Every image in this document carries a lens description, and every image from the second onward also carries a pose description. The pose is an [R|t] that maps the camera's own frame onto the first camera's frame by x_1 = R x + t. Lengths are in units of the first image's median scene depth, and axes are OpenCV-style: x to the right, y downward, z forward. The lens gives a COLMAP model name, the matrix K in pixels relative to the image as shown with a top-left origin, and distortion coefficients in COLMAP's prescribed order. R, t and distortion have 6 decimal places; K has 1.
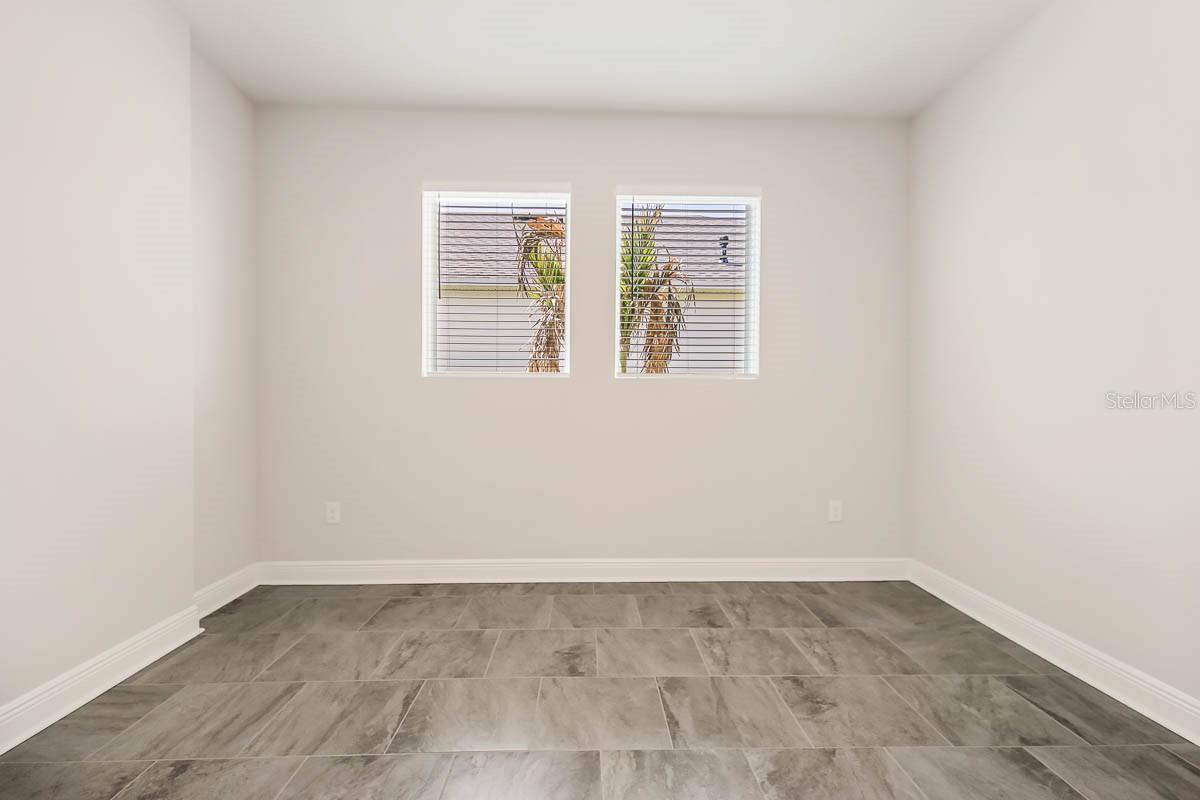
lens RADIAL K [[550.0, 0, 603.0], [0, 550.0, 396.6], [0, 0, 1]] dist [0.000320, -0.000359]
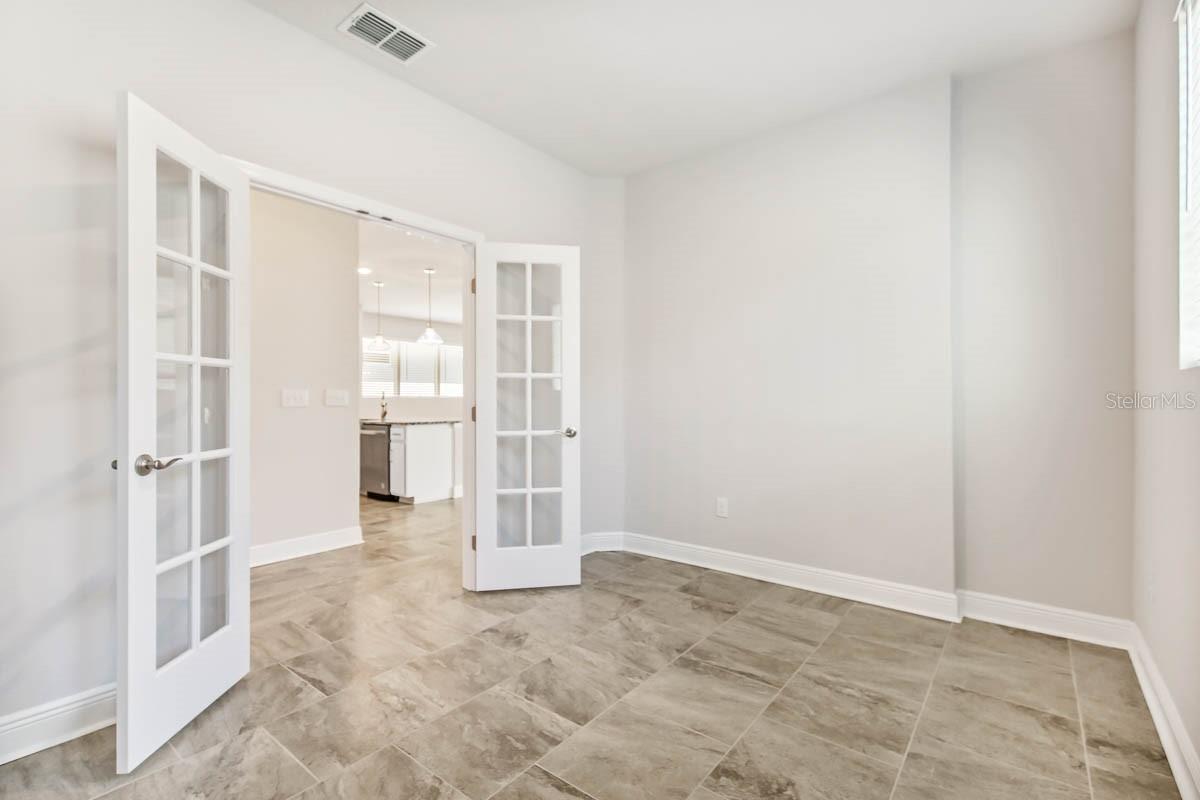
lens RADIAL K [[550.0, 0, 603.0], [0, 550.0, 396.6], [0, 0, 1]] dist [0.000320, -0.000359]
pose [[-0.647587, -0.002416, -0.761988, 0.777512], [-0.001354, 0.999997, -0.002020, -0.015924], [0.761990, -0.000277, -0.647588, 1.678495]]
